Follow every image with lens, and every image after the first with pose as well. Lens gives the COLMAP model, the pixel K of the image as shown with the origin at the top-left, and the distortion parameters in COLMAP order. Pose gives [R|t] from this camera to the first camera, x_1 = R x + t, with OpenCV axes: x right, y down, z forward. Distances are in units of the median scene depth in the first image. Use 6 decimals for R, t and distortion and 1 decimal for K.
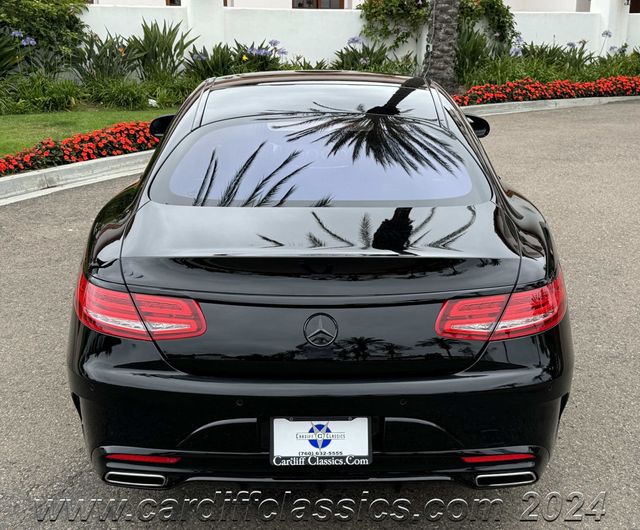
lens RADIAL K [[783.8, 0, 317.4], [0, 783.8, 265.2], [0, 0, 1]] dist [0.072236, 0.000000]
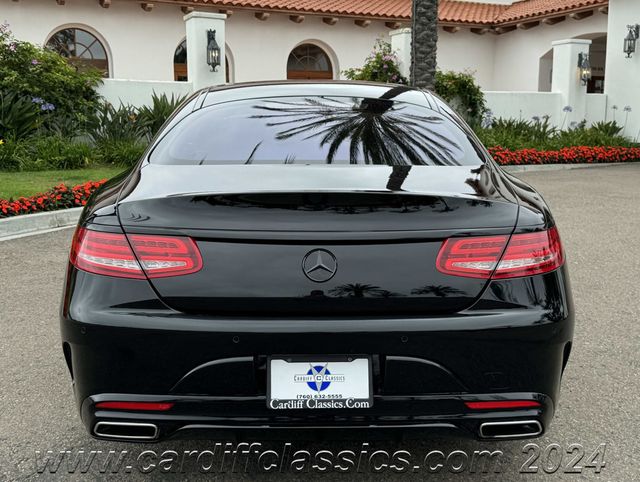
lens RADIAL K [[717.4, 0, 317.5], [0, 717.4, 245.8], [0, 0, 1]] dist [0.075214, 0.000000]
pose [[0.999925, 0.000406, 0.012223, -0.008588], [0.000942, 0.993923, -0.110077, 0.143425], [-0.012193, 0.110080, 0.993848, 0.097810]]
